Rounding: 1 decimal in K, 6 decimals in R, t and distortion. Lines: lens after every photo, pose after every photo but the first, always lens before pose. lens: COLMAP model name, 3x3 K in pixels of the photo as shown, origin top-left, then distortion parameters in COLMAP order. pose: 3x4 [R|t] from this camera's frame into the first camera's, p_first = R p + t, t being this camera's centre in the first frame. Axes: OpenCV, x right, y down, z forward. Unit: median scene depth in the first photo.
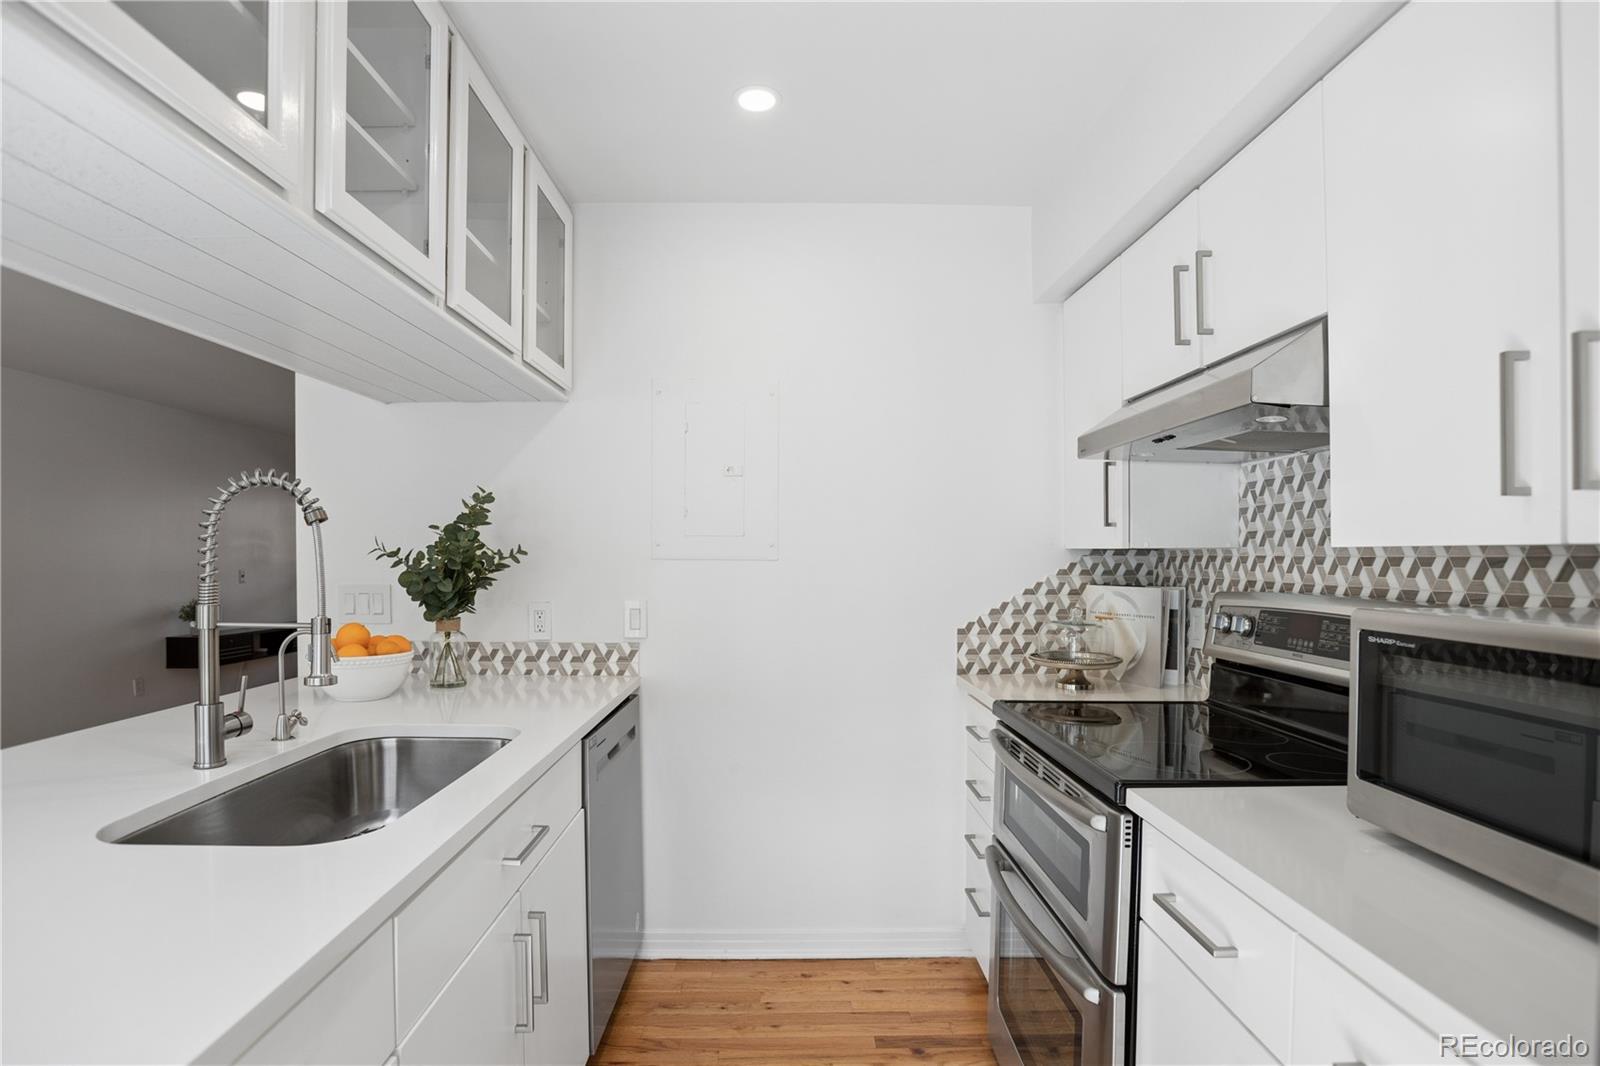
lens RADIAL K [[775.4, 0, 800.0], [0, 775.4, 533.0], [0, 0, 1]] dist [-0.022706, -0.000013]
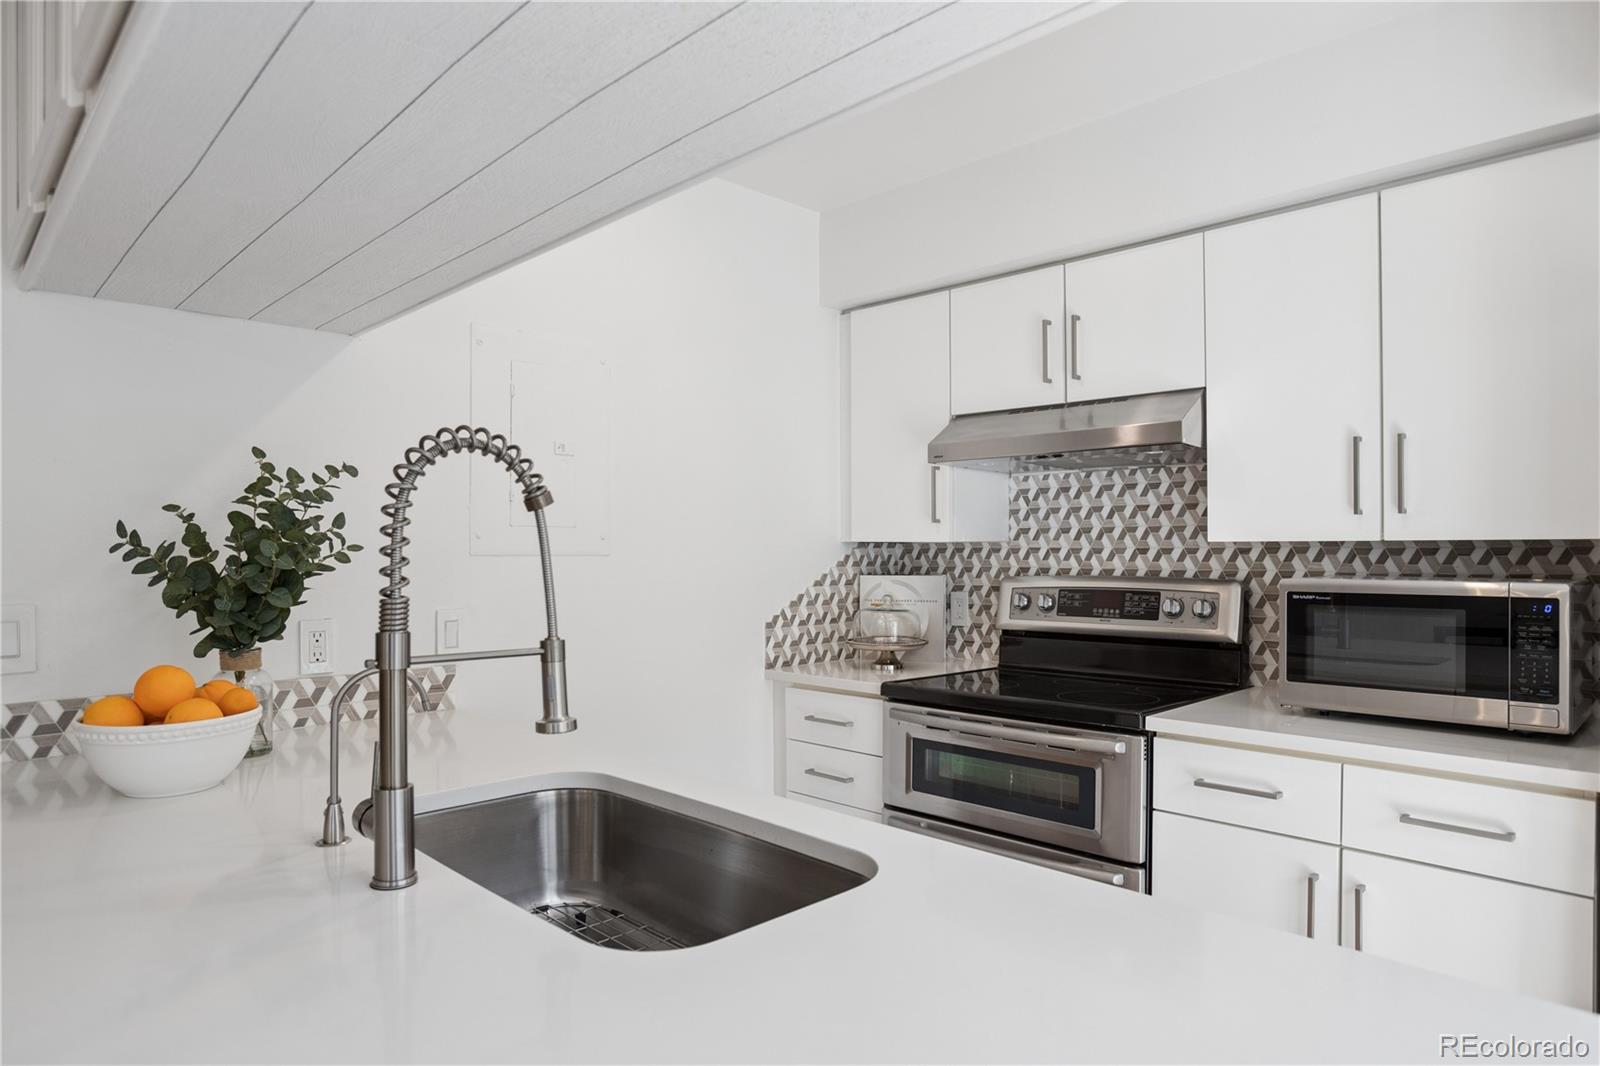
lens RADIAL K [[947.5, 0, 800.0], [0, 947.5, 533.0], [0, 0, 1]] dist [0.004114, 0.000436]
pose [[0.734468, 0.006207, 0.678615, -0.665166], [-0.014761, 0.999868, 0.006829, 0.000340], [-0.678482, -0.015033, 0.734463, 0.096692]]
